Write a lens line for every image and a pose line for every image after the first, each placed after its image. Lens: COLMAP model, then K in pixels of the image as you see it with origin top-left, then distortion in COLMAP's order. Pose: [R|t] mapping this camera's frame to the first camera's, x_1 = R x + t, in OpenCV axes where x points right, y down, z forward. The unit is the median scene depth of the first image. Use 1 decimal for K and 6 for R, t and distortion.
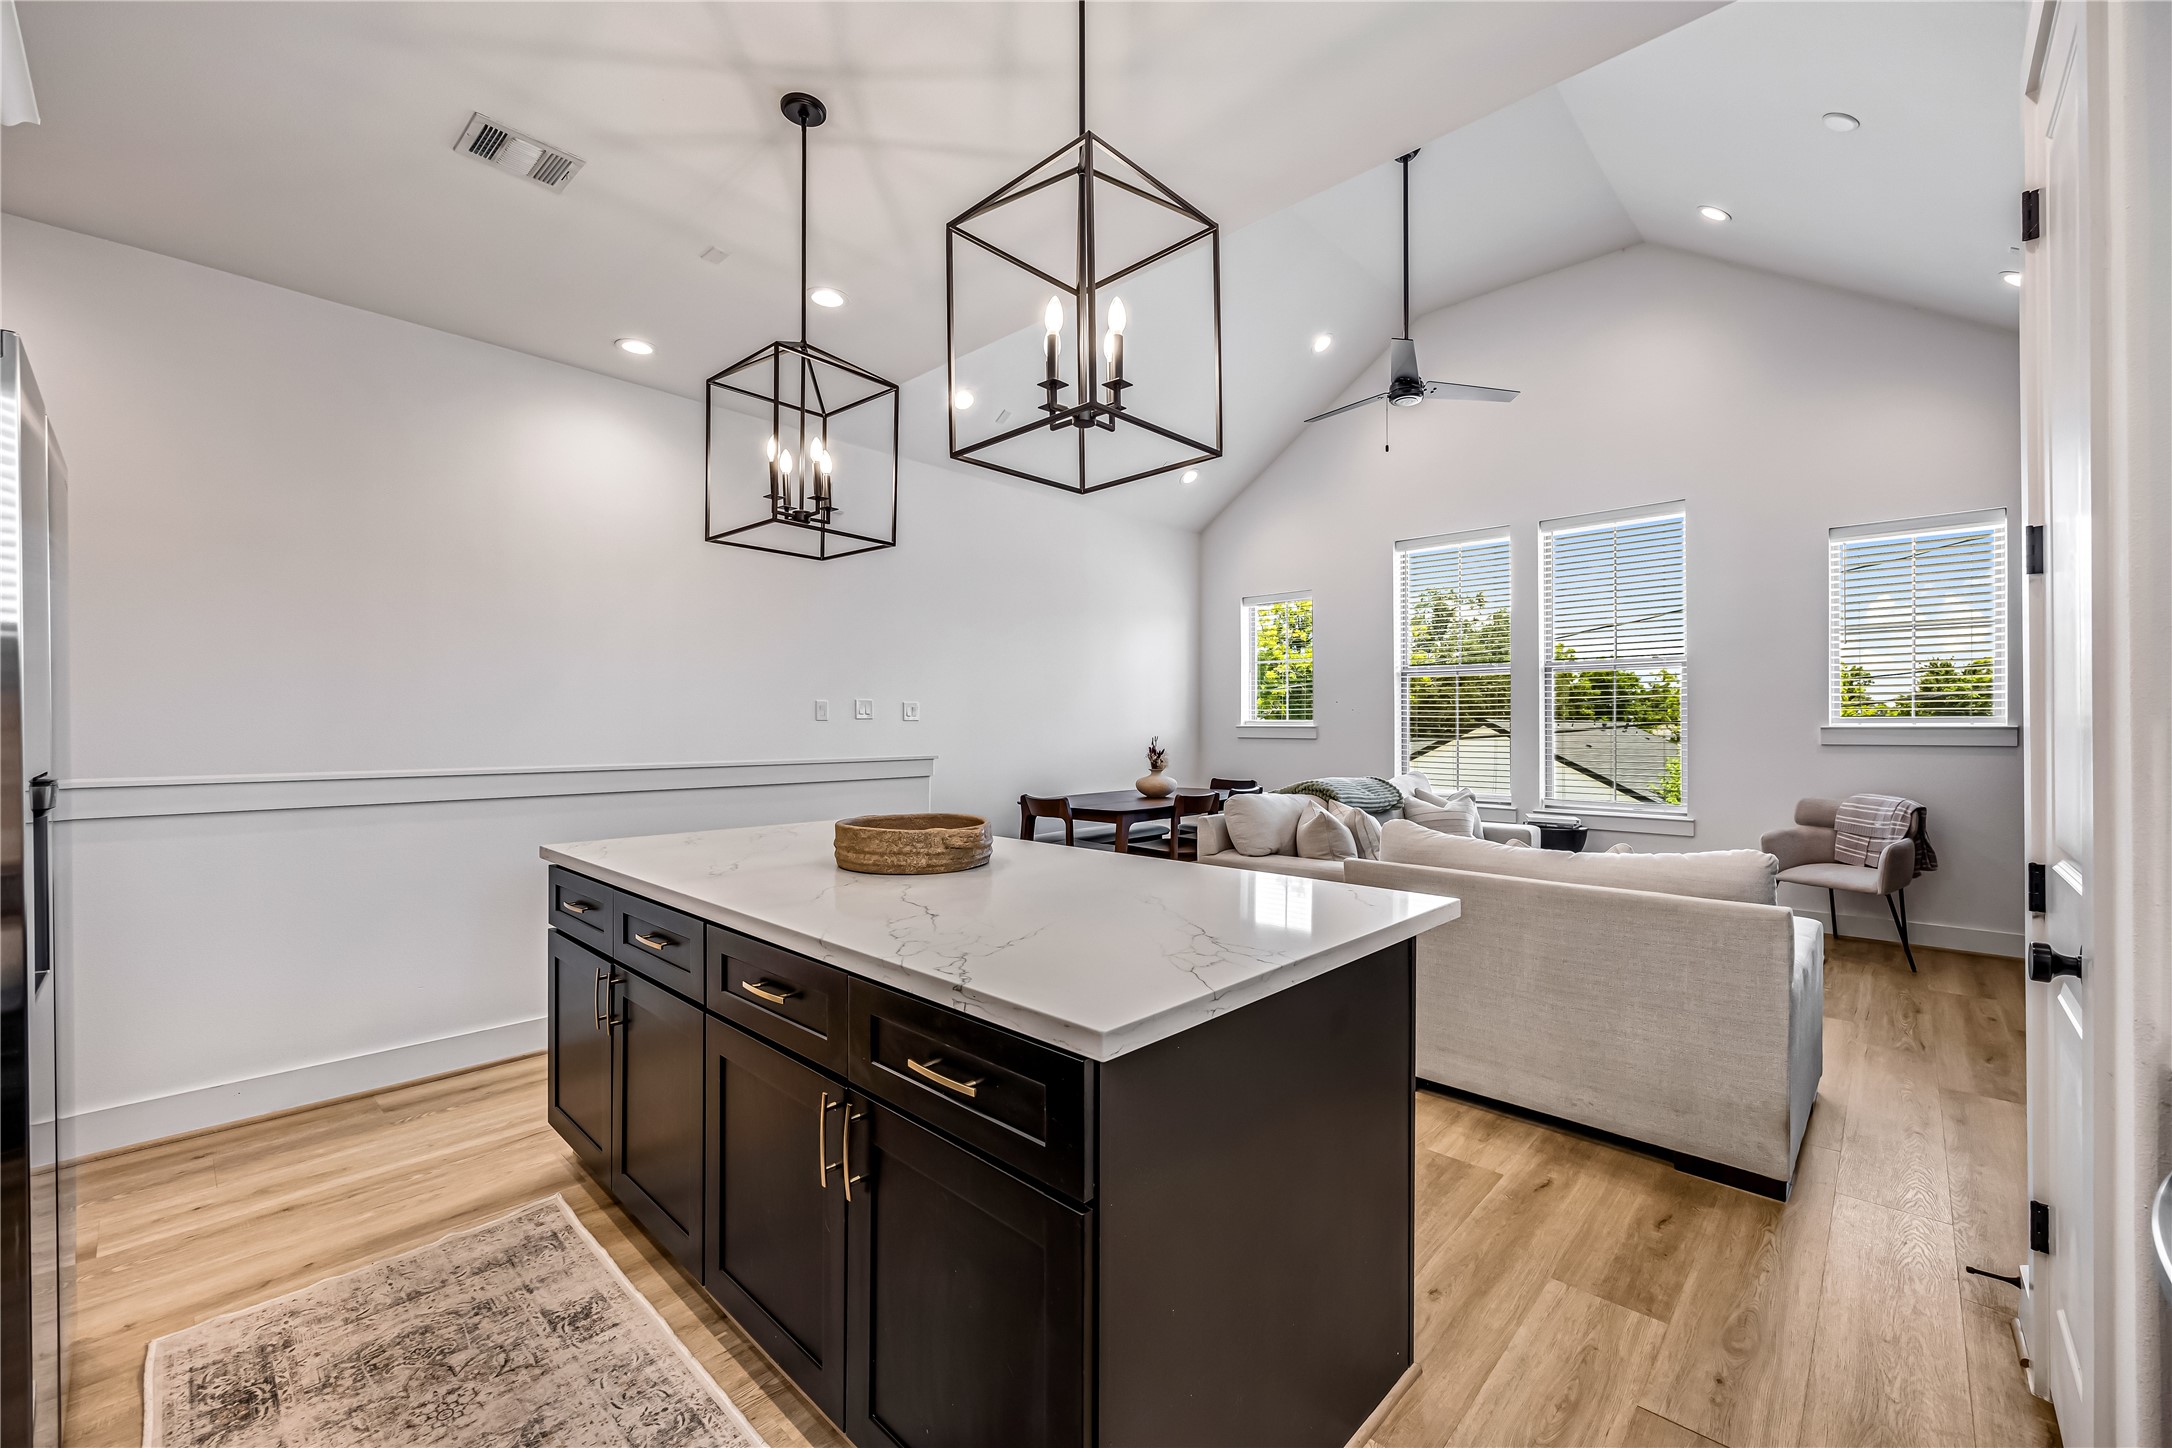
lens RADIAL K [[878.9, 0, 1103.1], [0, 878.9, 725.0], [0, 0, 1]] dist [-0.003101, 0.000060]
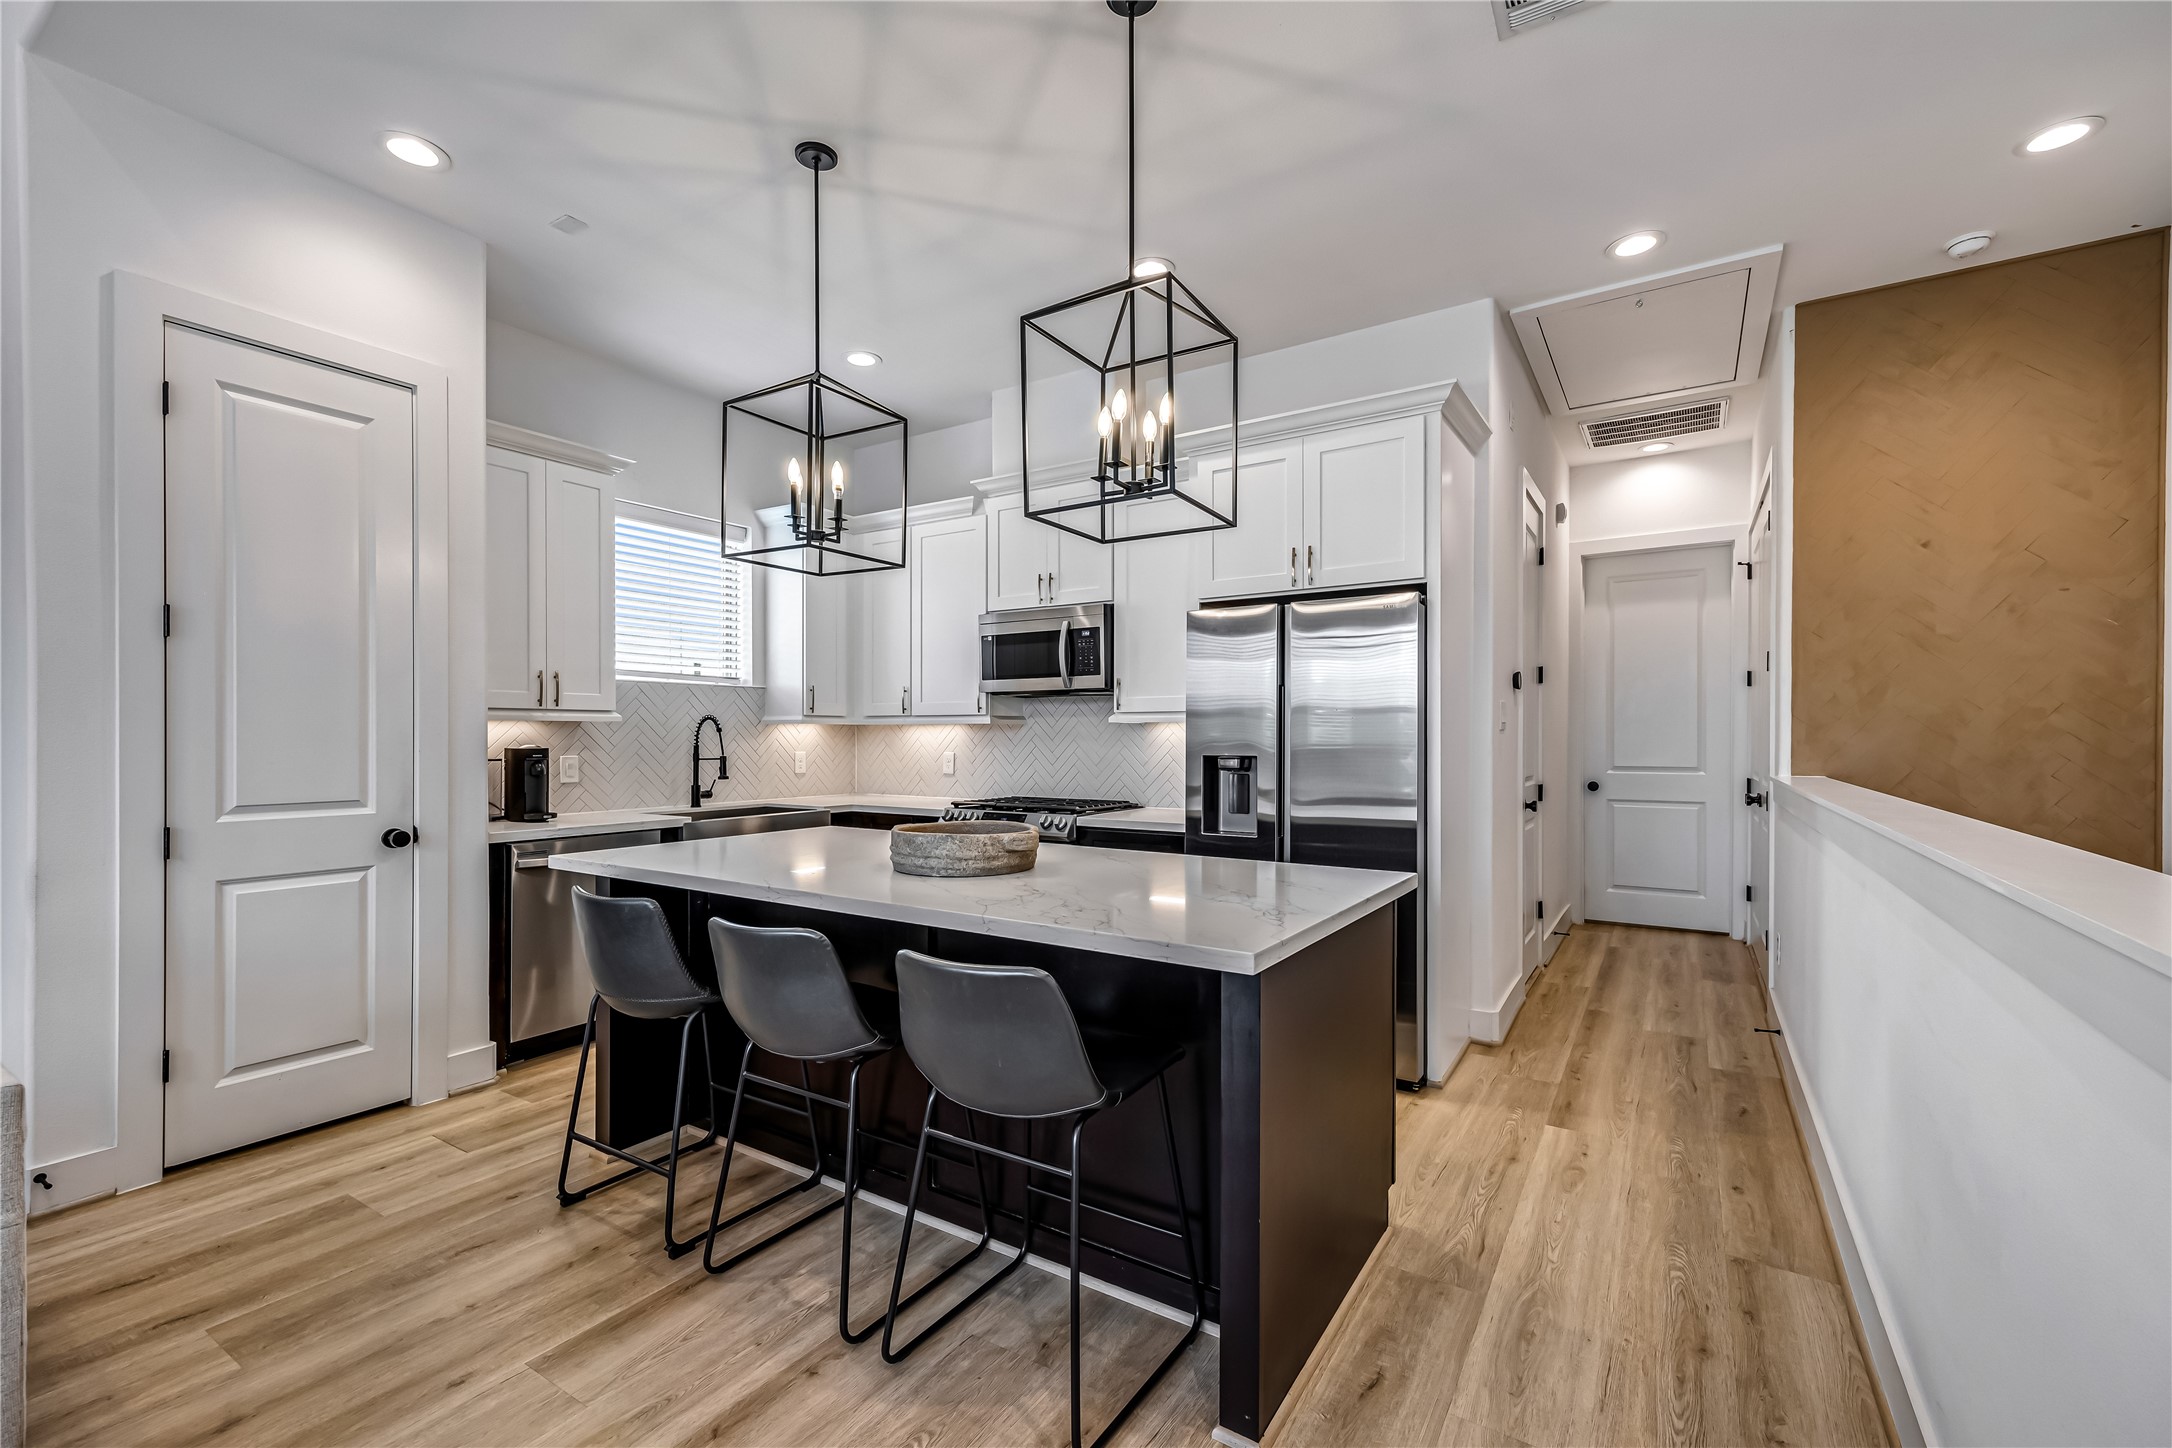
lens RADIAL K [[878.9, 0, 1101.0], [0, 878.9, 743.4], [0, 0, 1]] dist [-0.003101, 0.000060]
pose [[-0.983420, -0.003465, -0.181309, -0.084064], [-0.004409, 0.999979, 0.004806, -0.000233], [0.181288, 0.005525, -0.983414, 0.943078]]
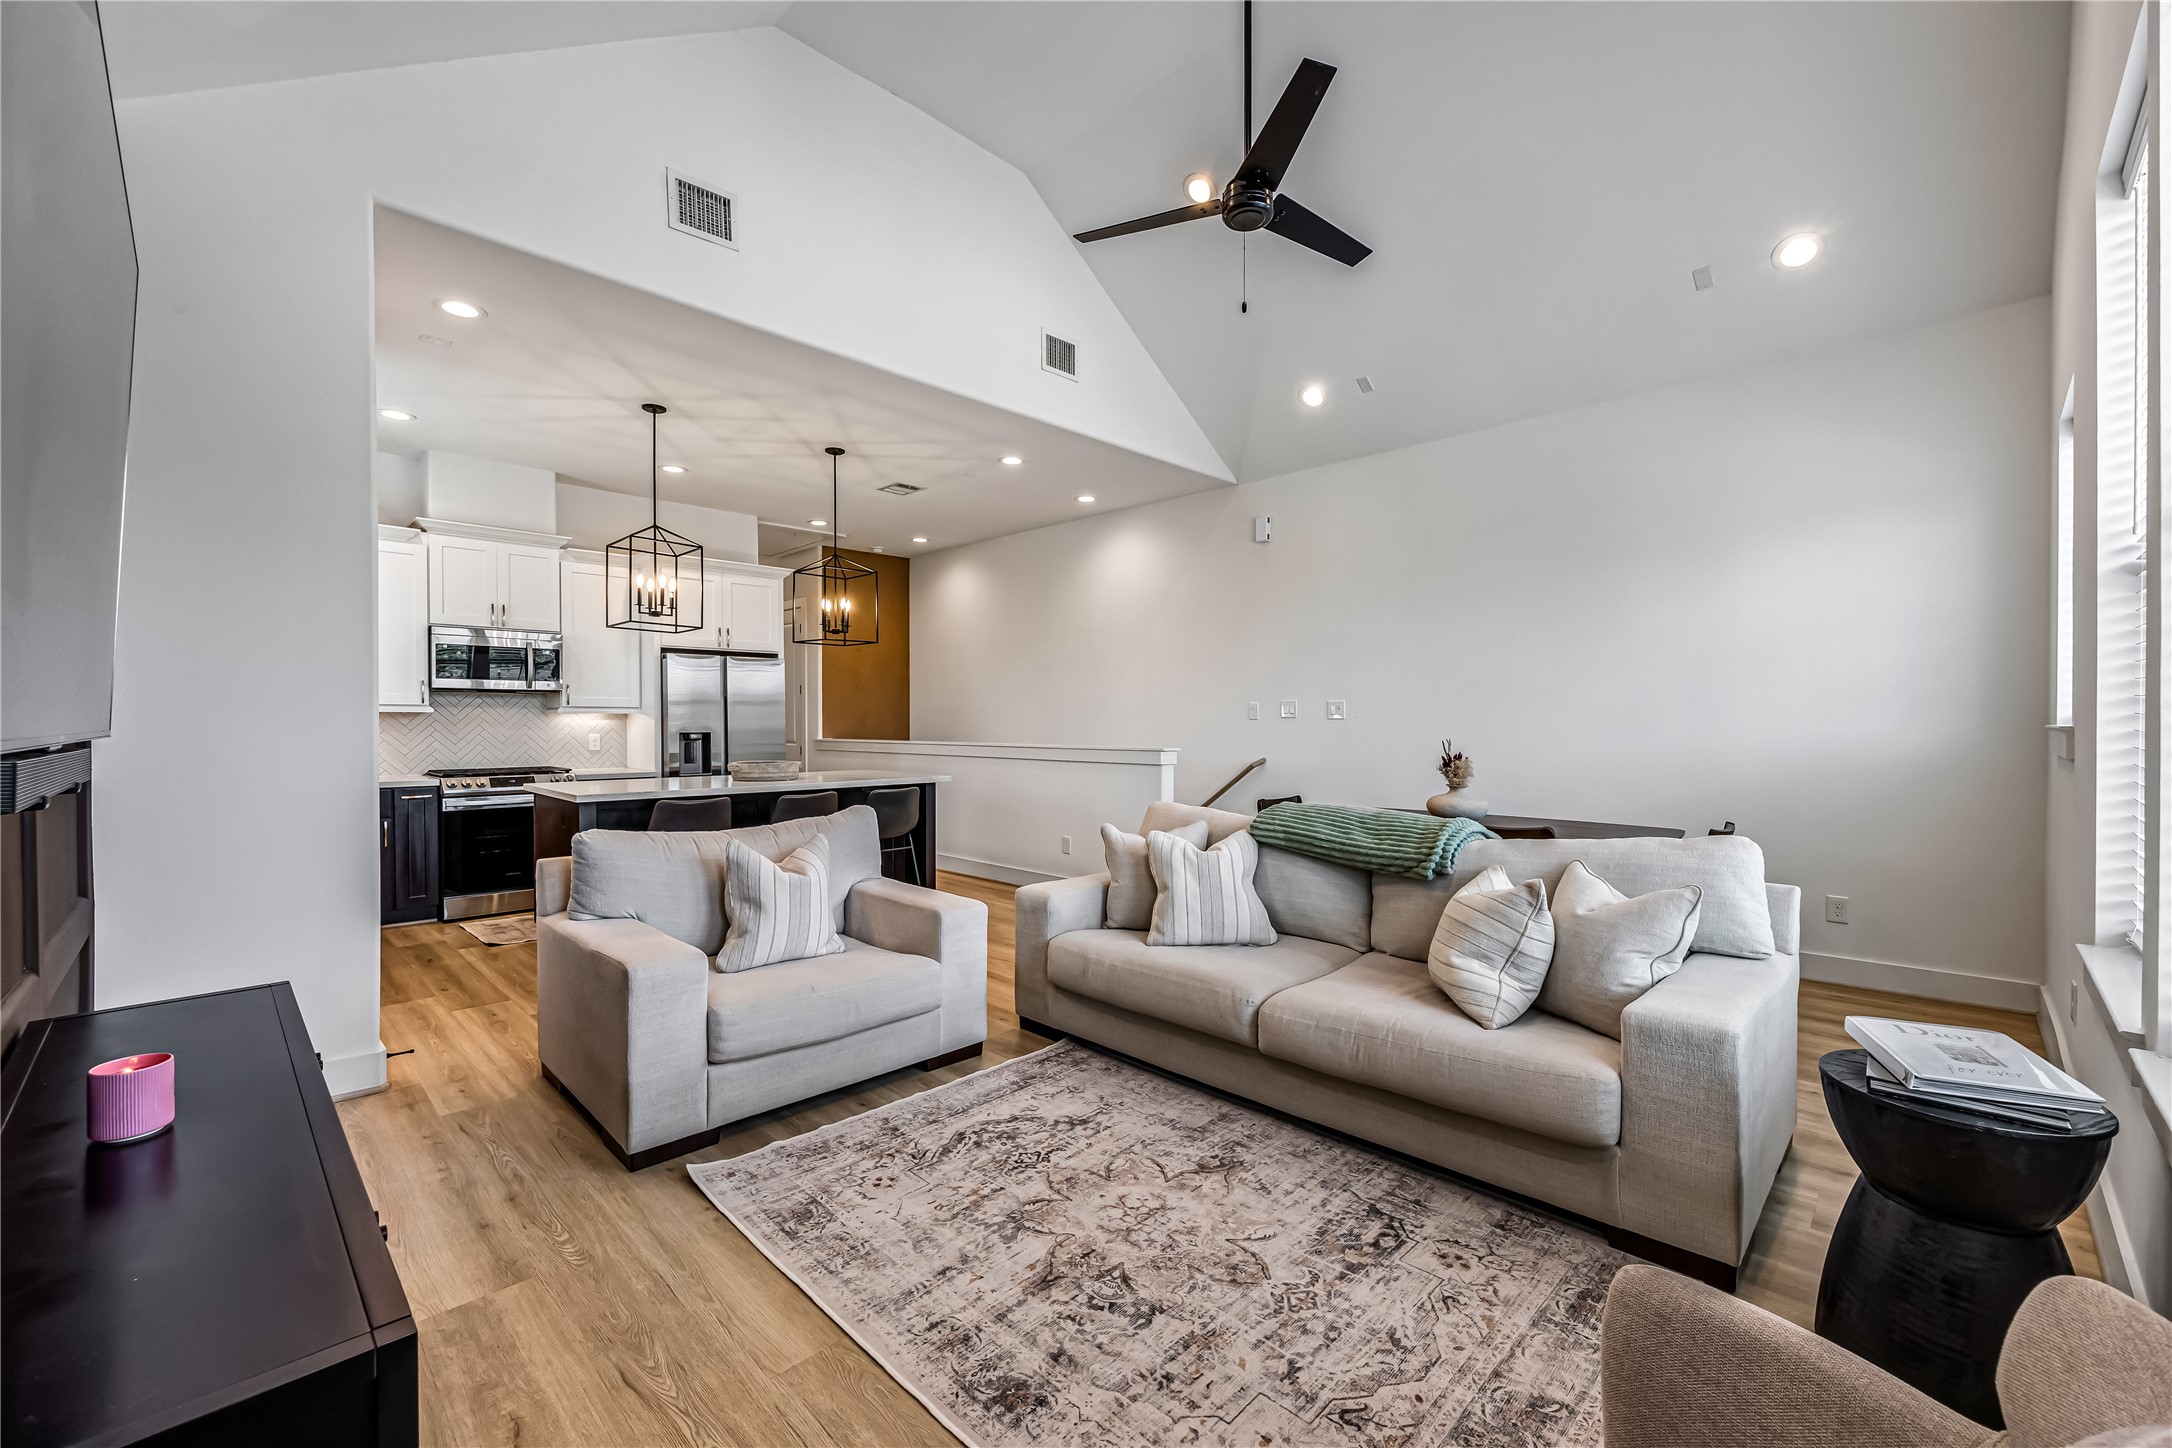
lens RADIAL K [[878.9, 0, 1082.5], [0, 878.9, 728.9], [0, 0, 1]] dist [-0.003101, 0.000060]
pose [[-0.032347, 0.005939, -0.999459, 0.990482], [0.001242, 0.999982, 0.005901, -0.000335], [0.999476, -0.001051, -0.032354, 0.903523]]
